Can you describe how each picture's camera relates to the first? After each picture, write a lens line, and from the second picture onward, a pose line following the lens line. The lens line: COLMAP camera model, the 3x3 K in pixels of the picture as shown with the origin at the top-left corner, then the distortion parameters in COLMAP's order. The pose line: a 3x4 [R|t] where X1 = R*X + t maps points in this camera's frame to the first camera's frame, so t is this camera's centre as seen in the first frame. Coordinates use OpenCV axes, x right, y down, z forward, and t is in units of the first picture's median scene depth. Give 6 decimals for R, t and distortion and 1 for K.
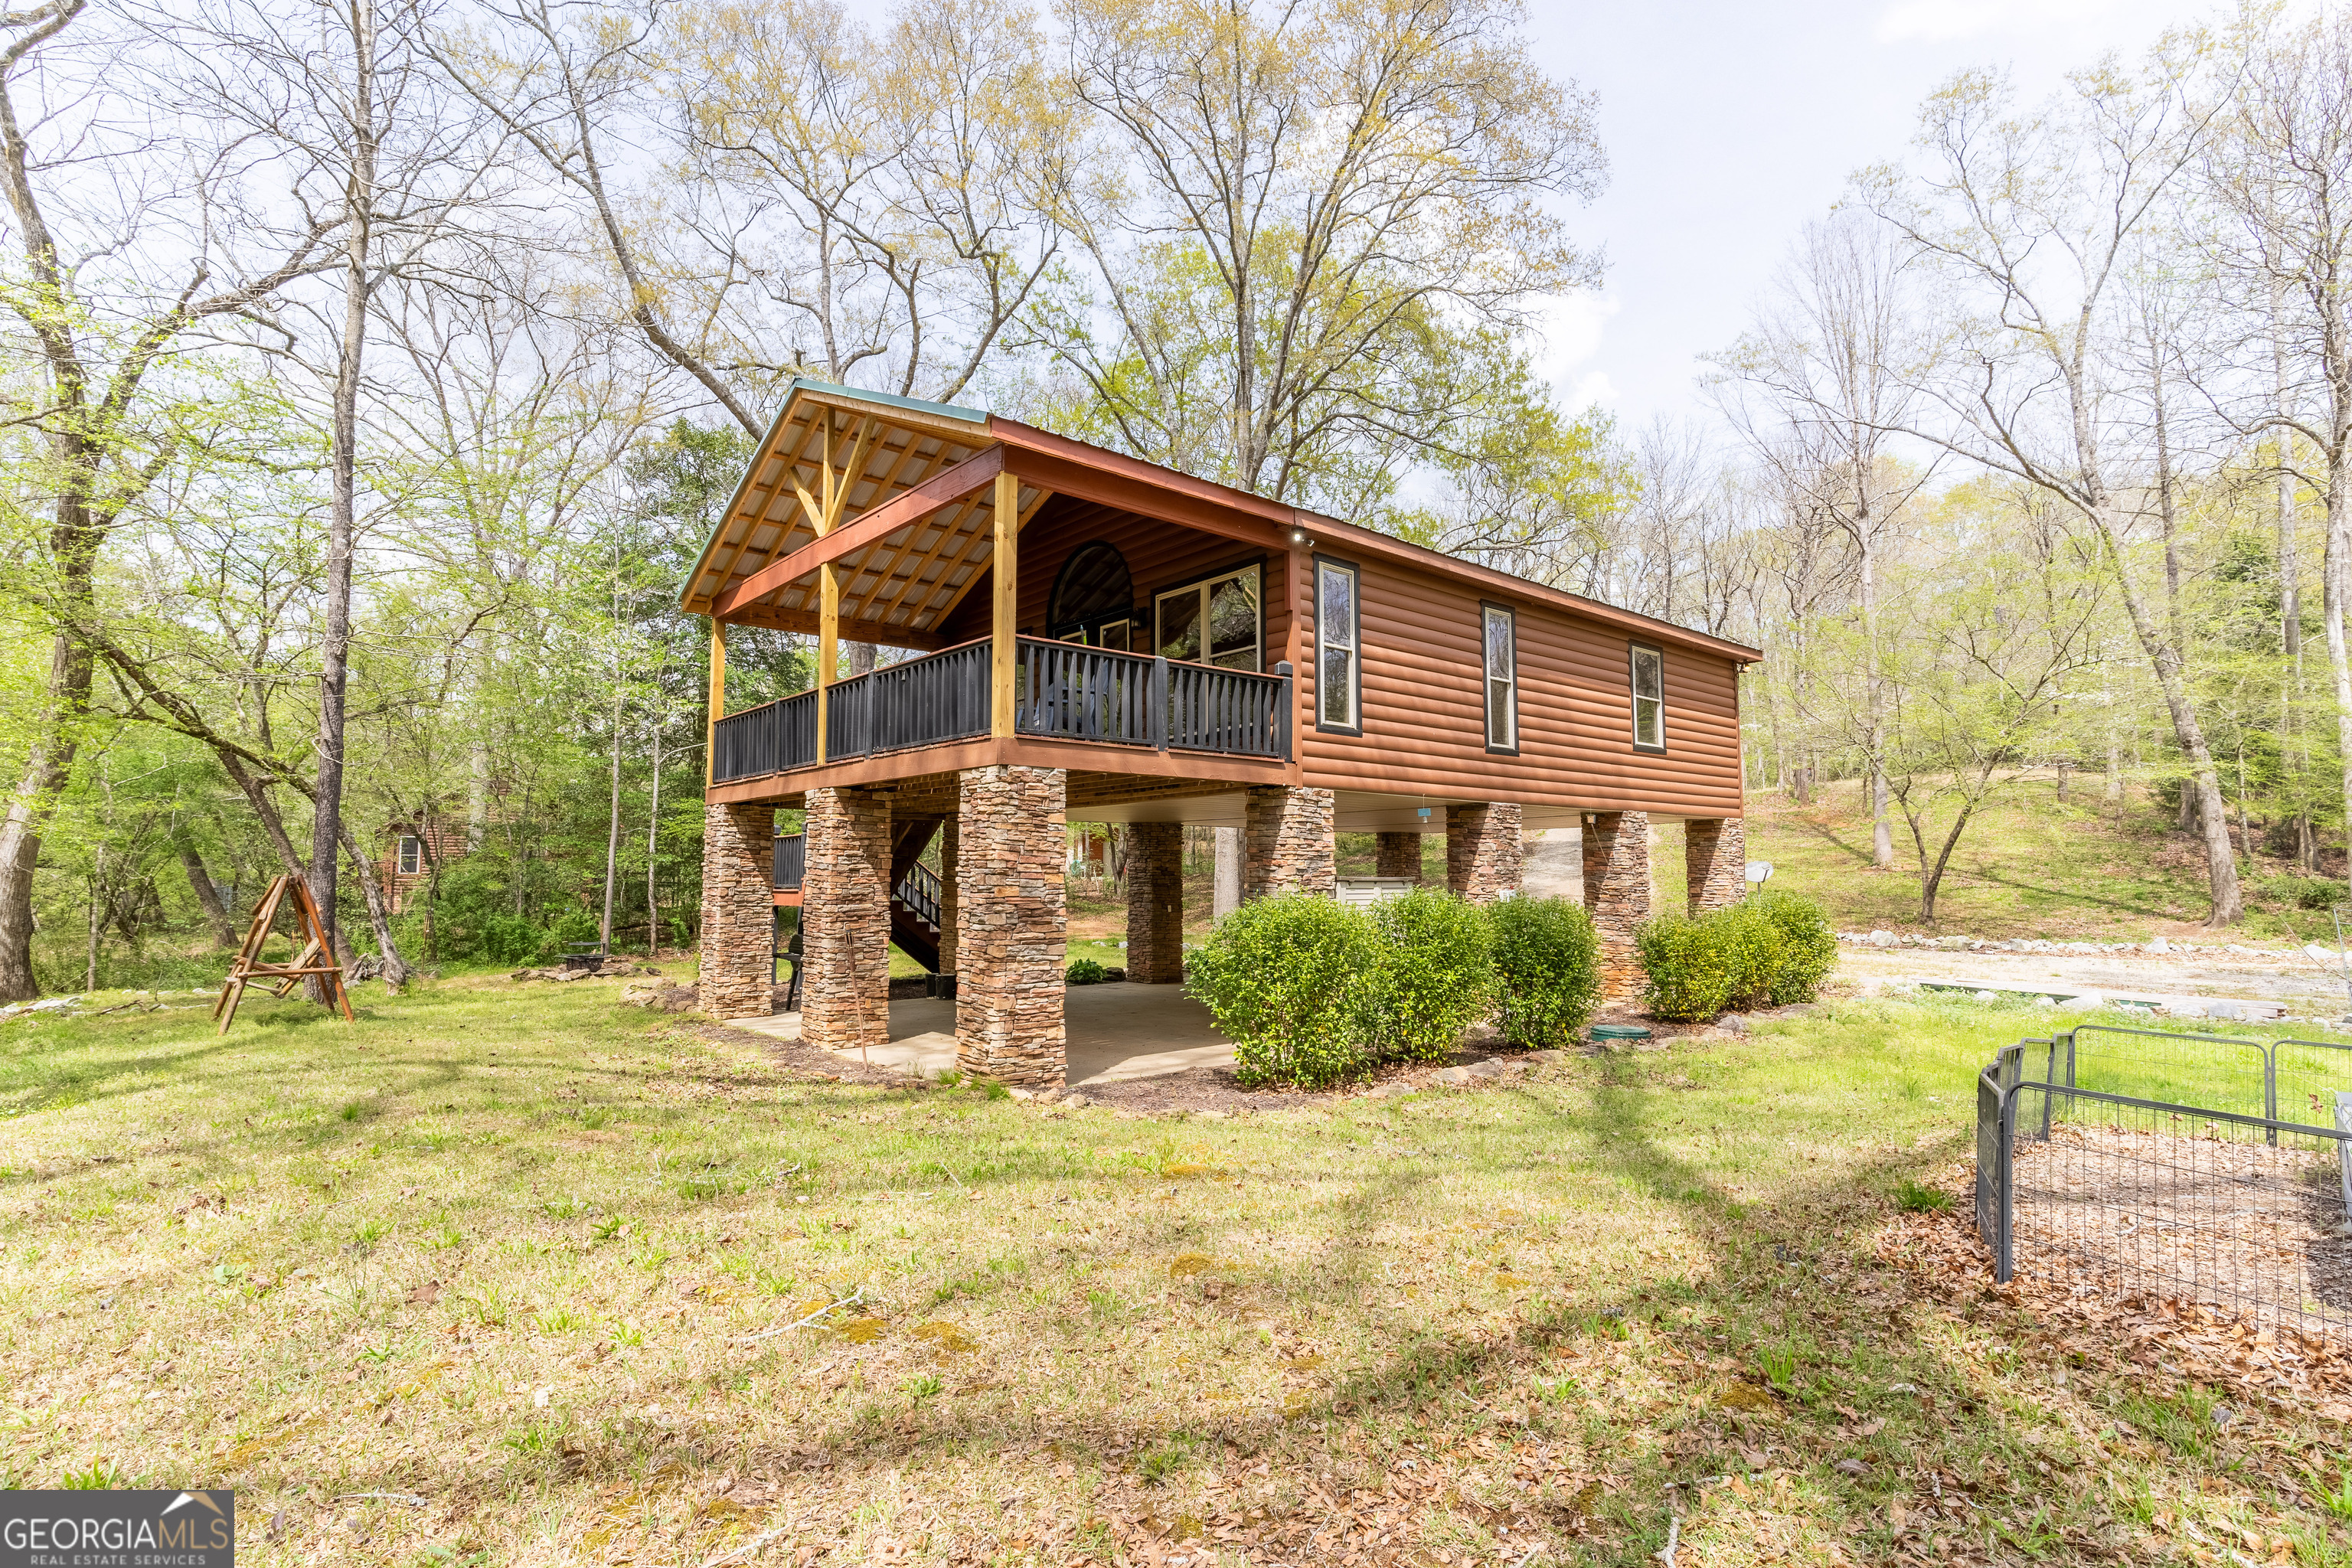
lens RADIAL K [[1132.6, 0, 1177.5], [0, 1132.6, 790.4], [0, 0, 1]] dist [0.028469, -0.017589]
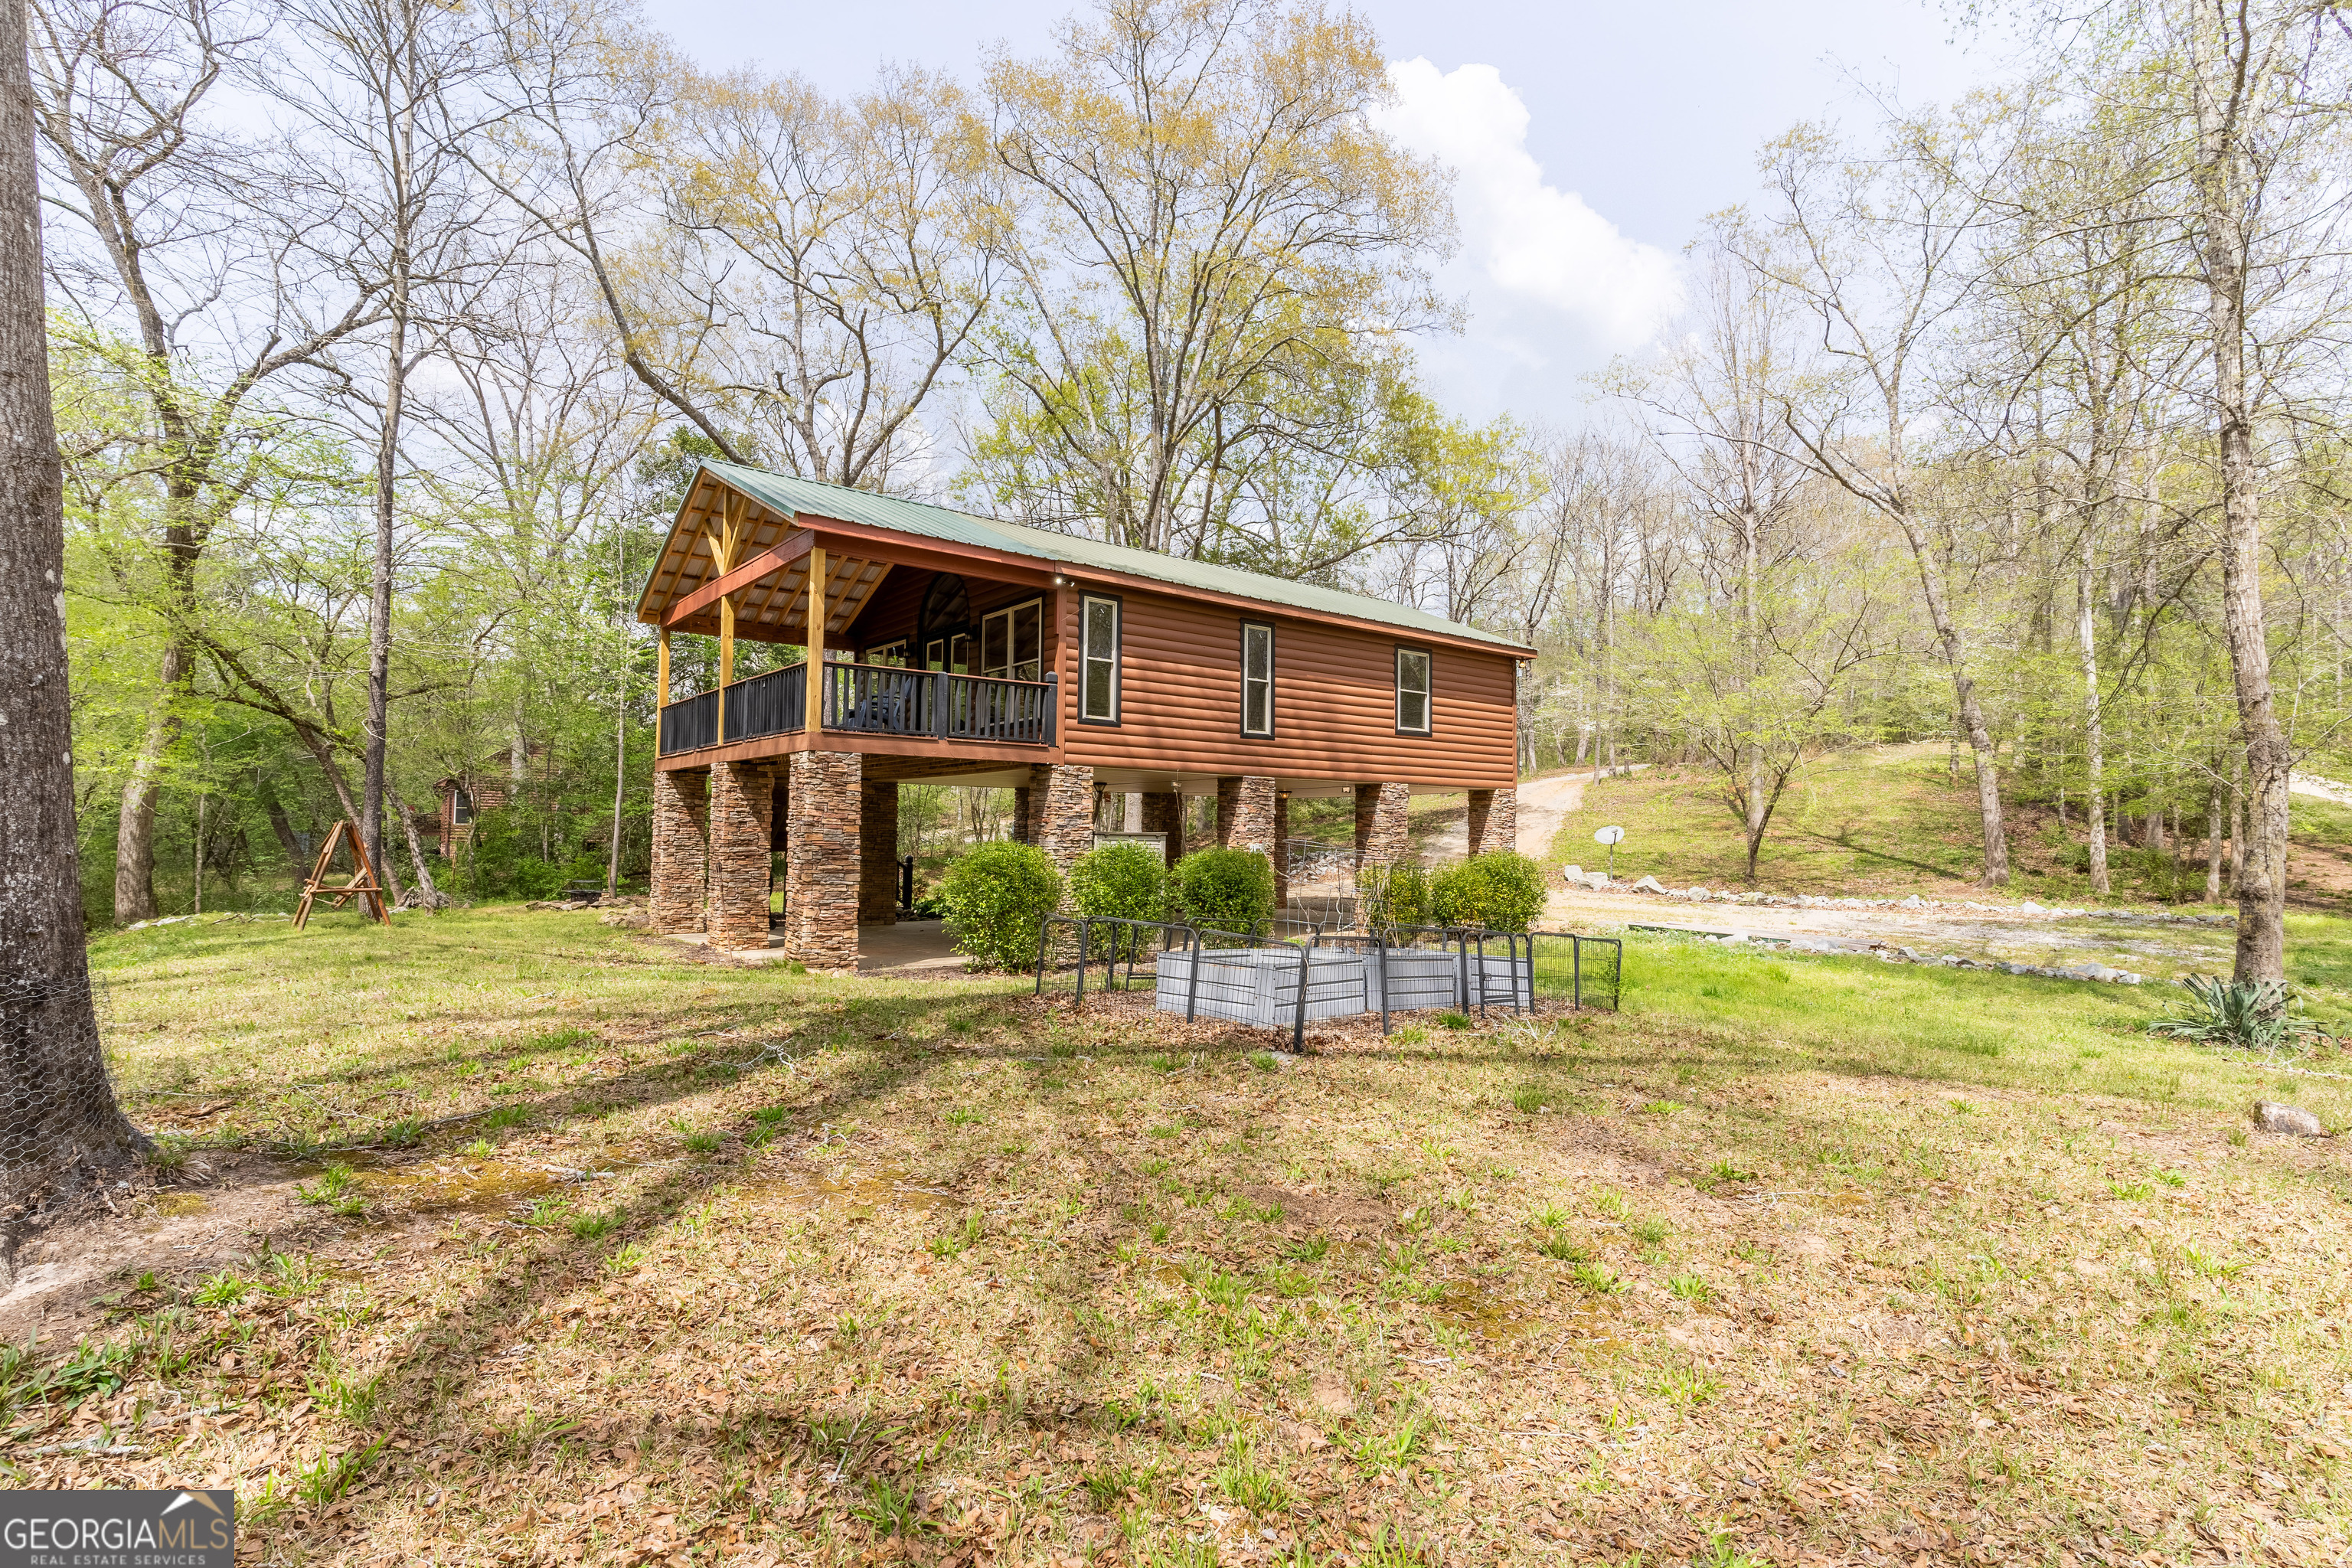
lens RADIAL K [[1131.7, 0, 1176.0], [0, 1131.7, 784.0], [0, 0, 1]] dist [0.000677, -0.000076]
pose [[0.999297, 0.010184, -0.036090, 0.232352], [-0.009161, 0.999555, 0.028382, -0.015662], [0.036363, -0.028031, 0.998945, -0.277989]]
